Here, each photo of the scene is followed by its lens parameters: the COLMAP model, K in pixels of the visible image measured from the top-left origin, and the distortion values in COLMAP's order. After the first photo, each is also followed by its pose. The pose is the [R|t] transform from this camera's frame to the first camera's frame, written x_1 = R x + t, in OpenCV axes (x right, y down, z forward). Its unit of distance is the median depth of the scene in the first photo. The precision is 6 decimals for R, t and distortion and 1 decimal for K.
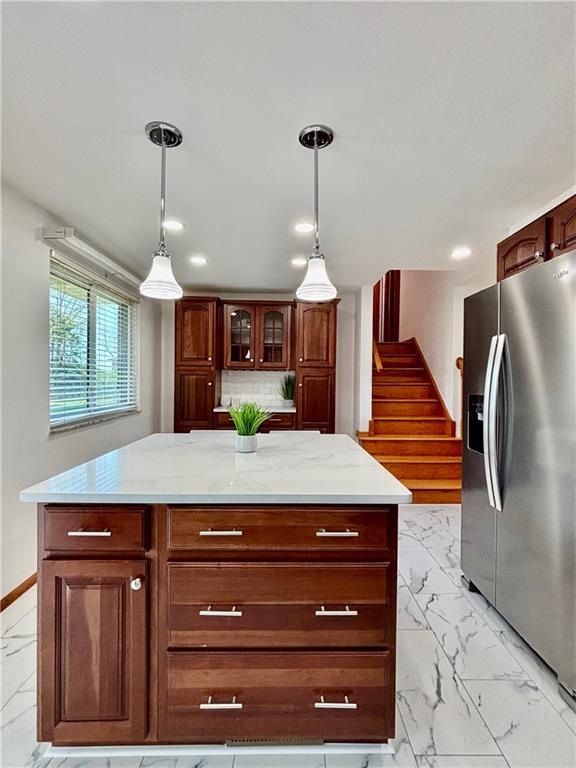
lens RADIAL K [[359.7, 0, 287.6], [0, 359.7, 381.4], [0, 0, 1]] dist [-0.006246, 0.003934]
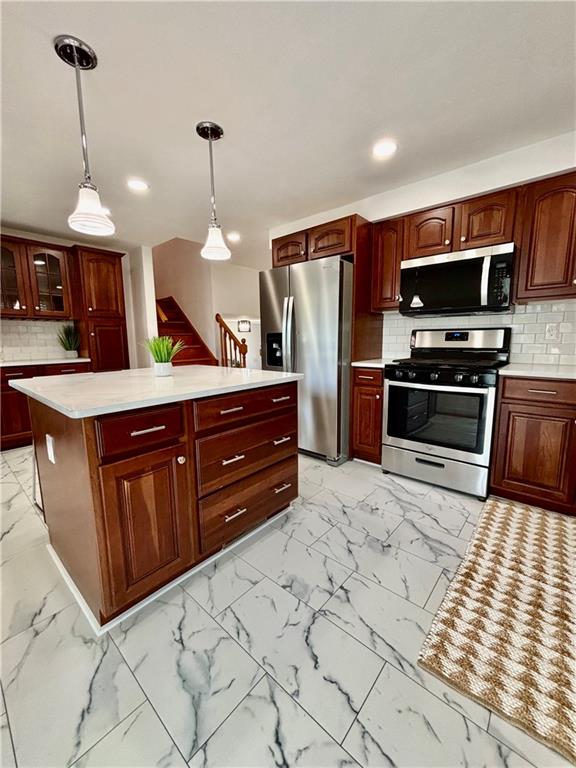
lens RADIAL K [[308.3, 0, 291.9], [0, 308.3, 384.8], [0, 0, 1]] dist [-0.003308, -0.000168]
pose [[0.658751, -0.127858, 0.741417, -0.552020], [0.021297, 0.988228, 0.151498, 0.065382], [-0.752059, -0.084009, 0.653719, -0.030291]]
